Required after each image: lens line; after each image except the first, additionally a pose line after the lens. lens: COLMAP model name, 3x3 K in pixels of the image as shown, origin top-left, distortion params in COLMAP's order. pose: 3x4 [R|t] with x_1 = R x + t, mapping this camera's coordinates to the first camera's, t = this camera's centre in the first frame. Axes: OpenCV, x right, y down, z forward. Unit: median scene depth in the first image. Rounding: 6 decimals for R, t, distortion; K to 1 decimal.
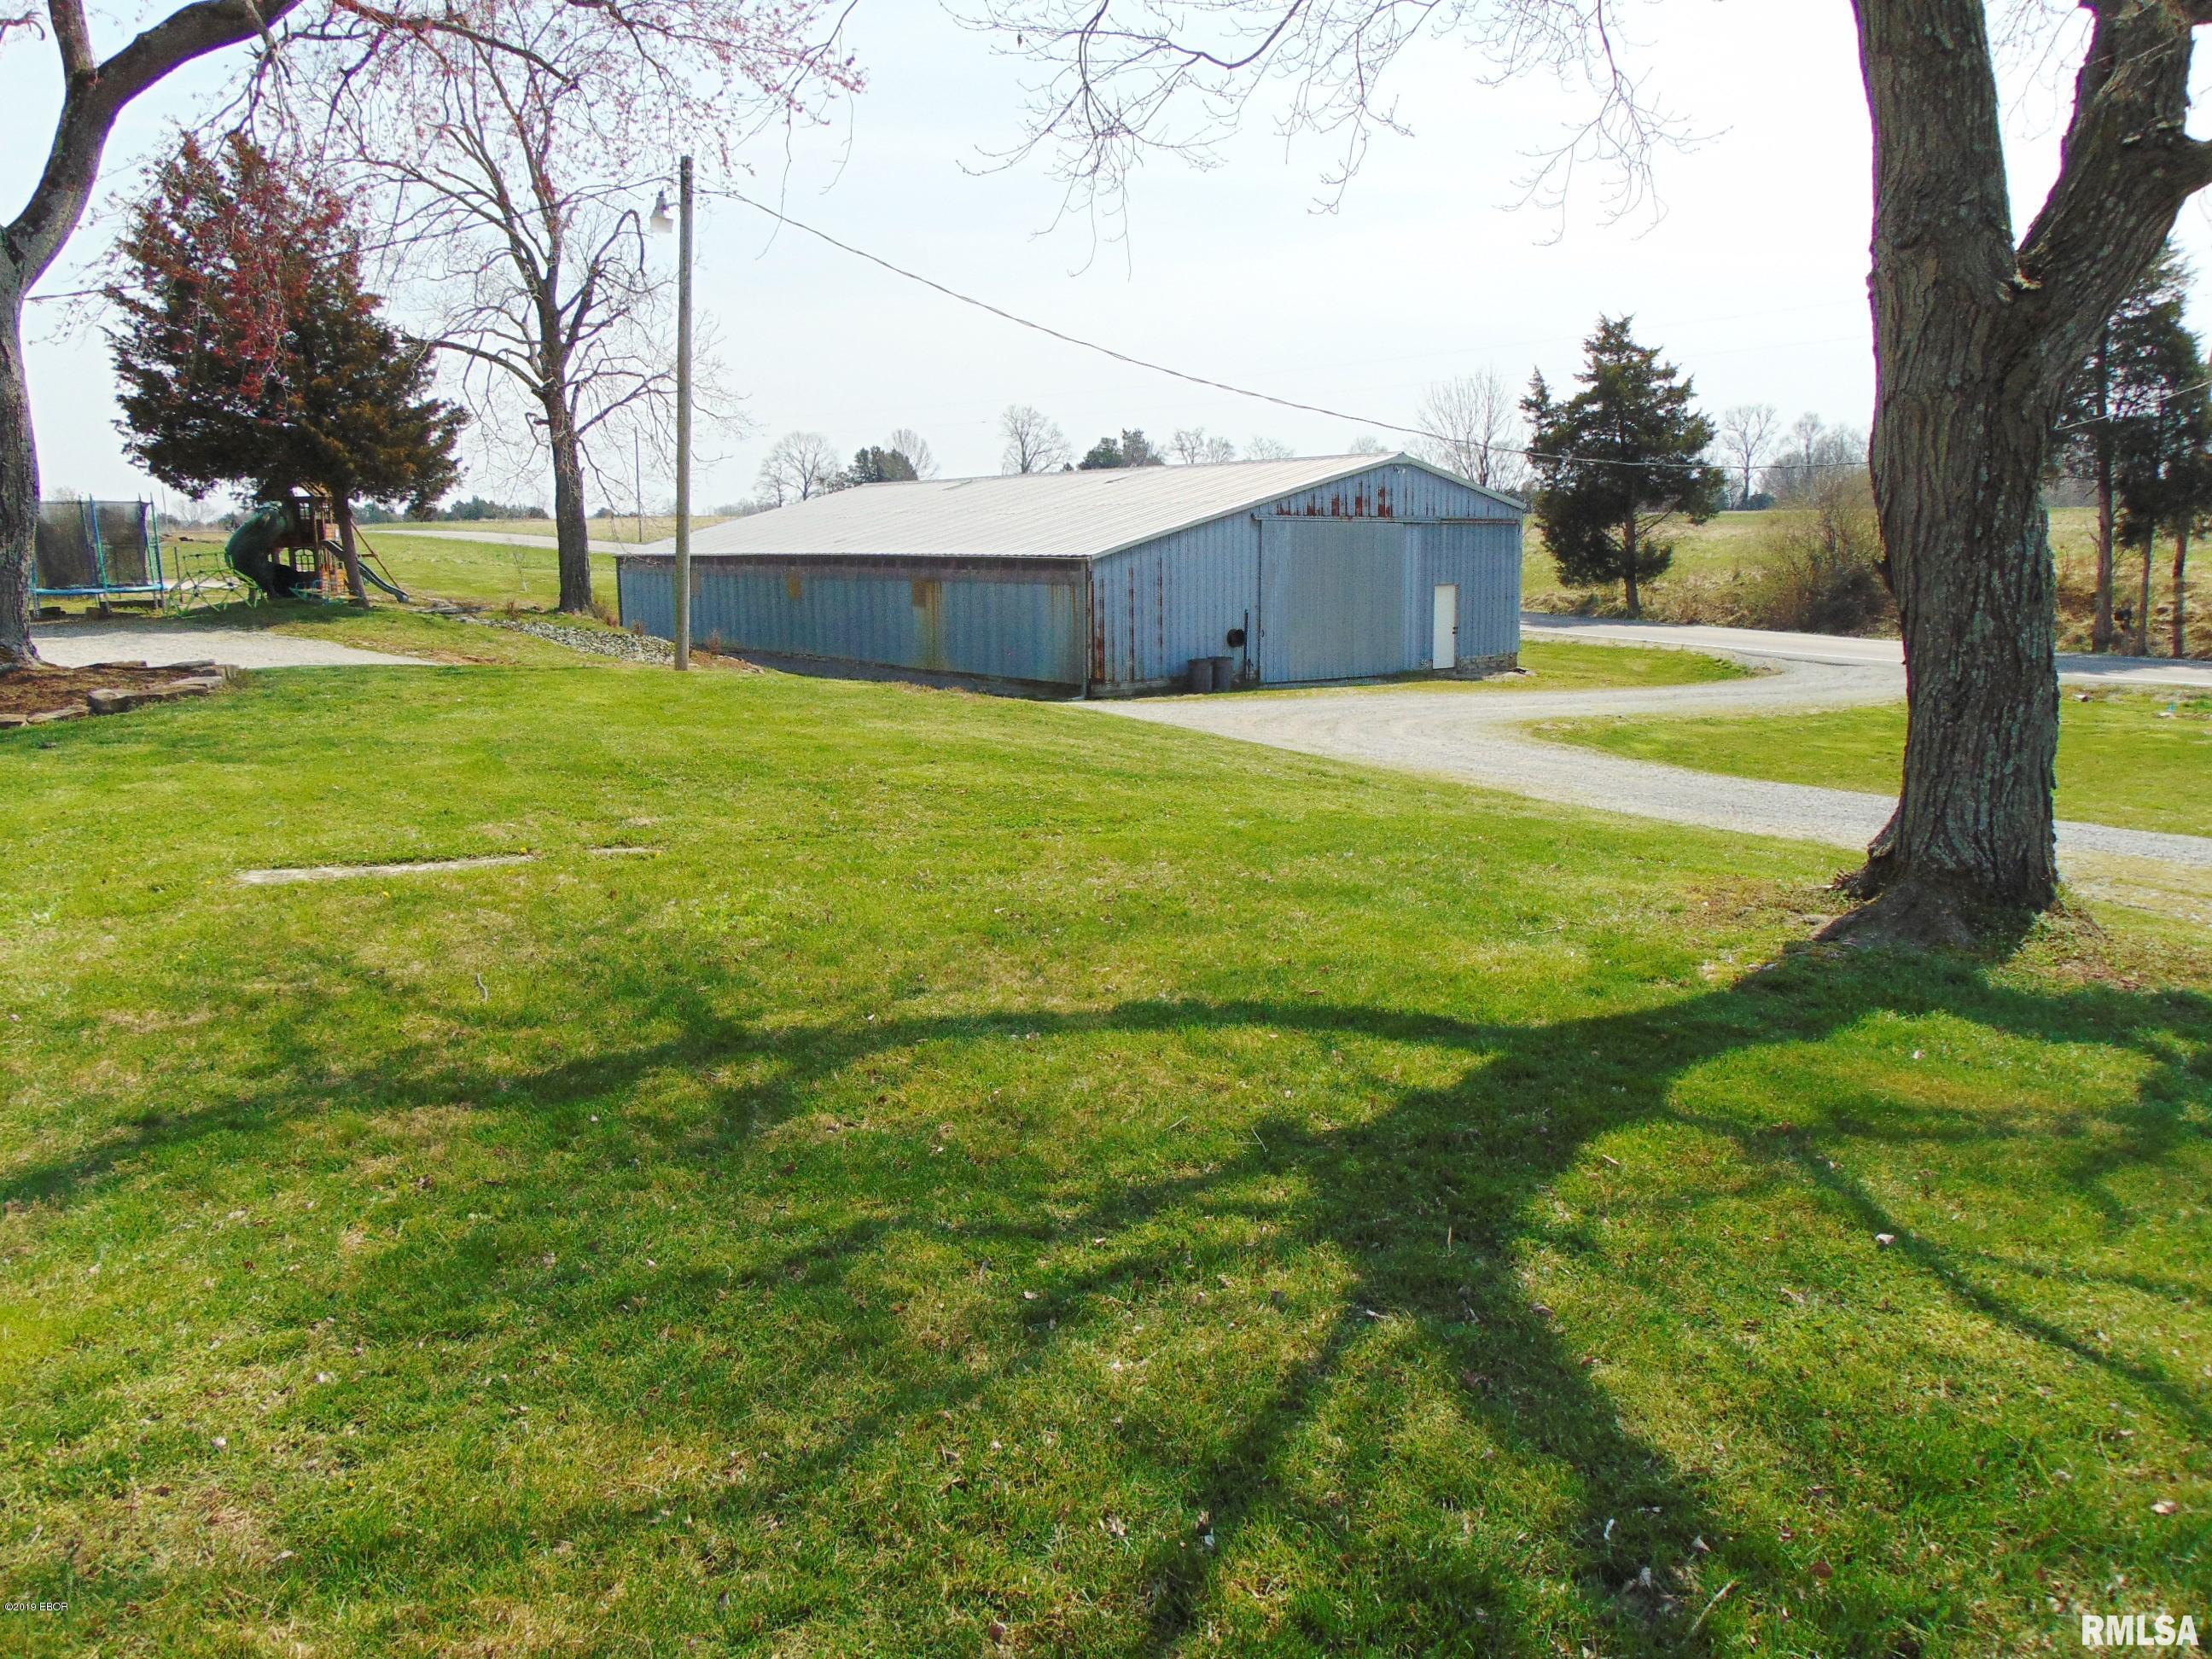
lens RADIAL K [[1614.6, 0, 1100.5], [0, 1614.6, 823.1], [0, 0, 1]] dist [0.003090, 0.003130]
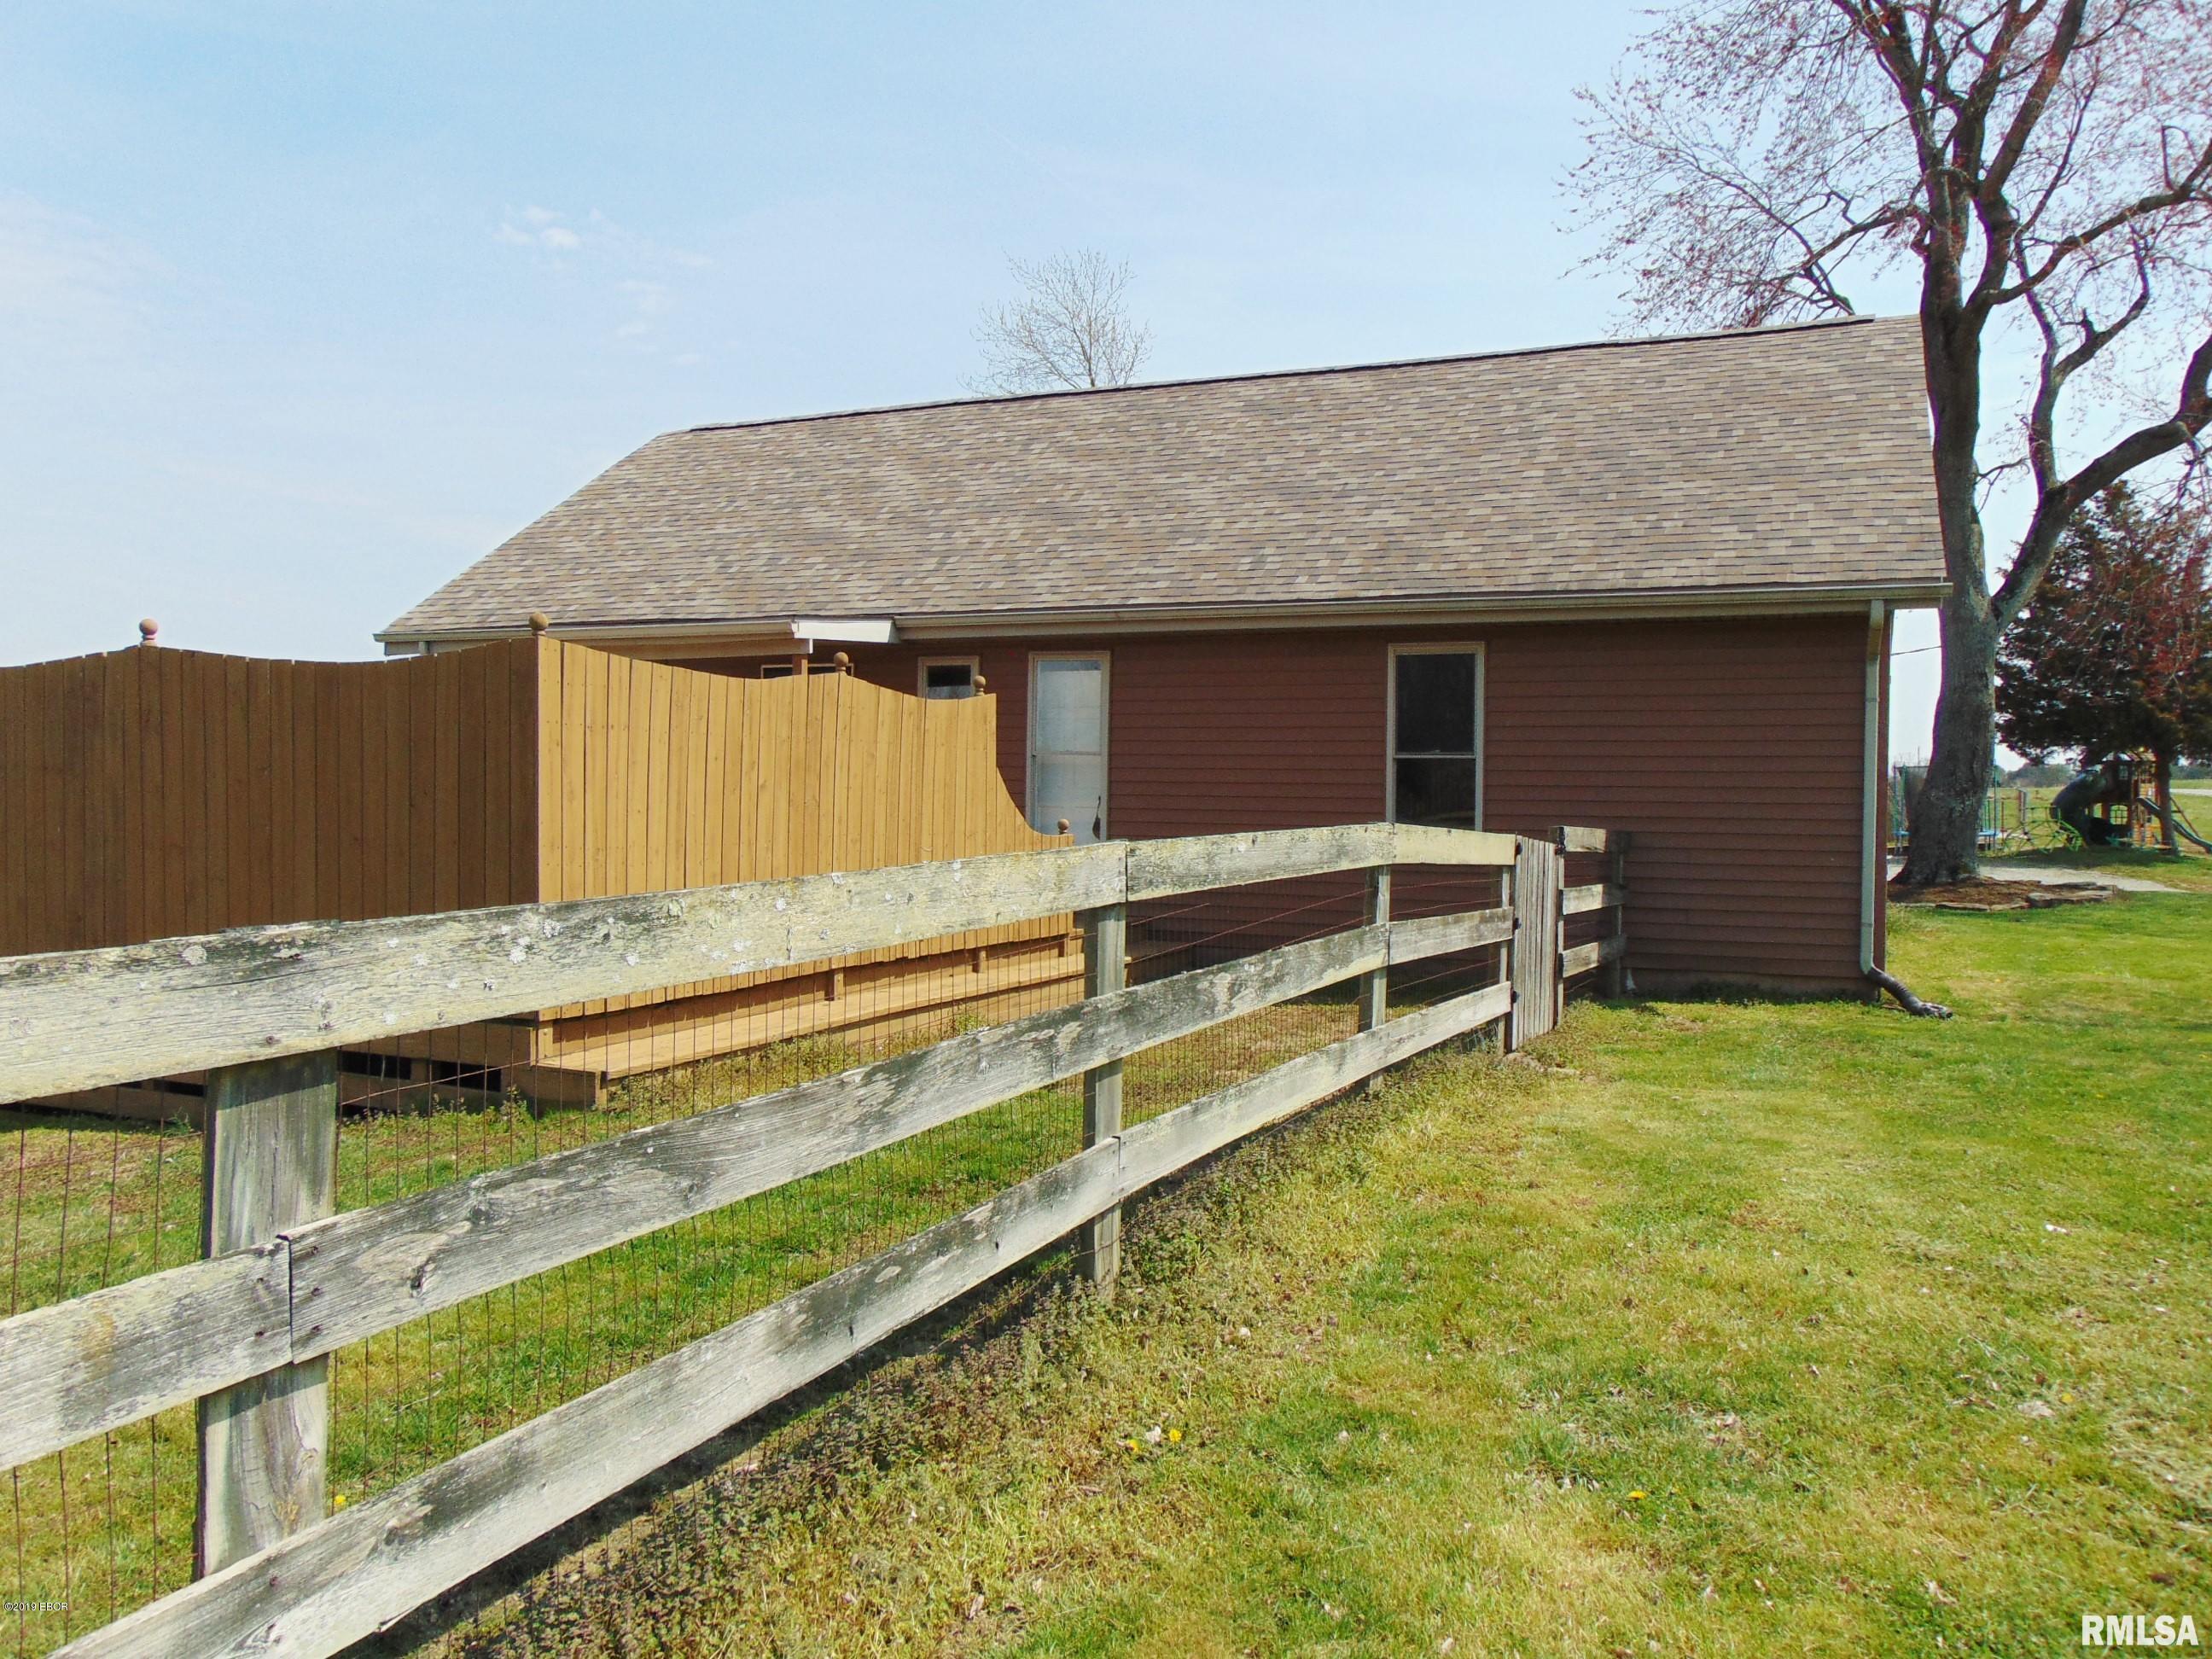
lens RADIAL K [[1614.6, 0, 1096.4], [0, 1614.6, 810.8], [0, 0, 1]] dist [0.003090, 0.003130]
pose [[0.556681, 0.018927, -0.830511, 0.070050], [-0.154430, 0.984672, -0.081072, 0.047182], [0.816246, 0.173387, 0.551071, -0.265991]]
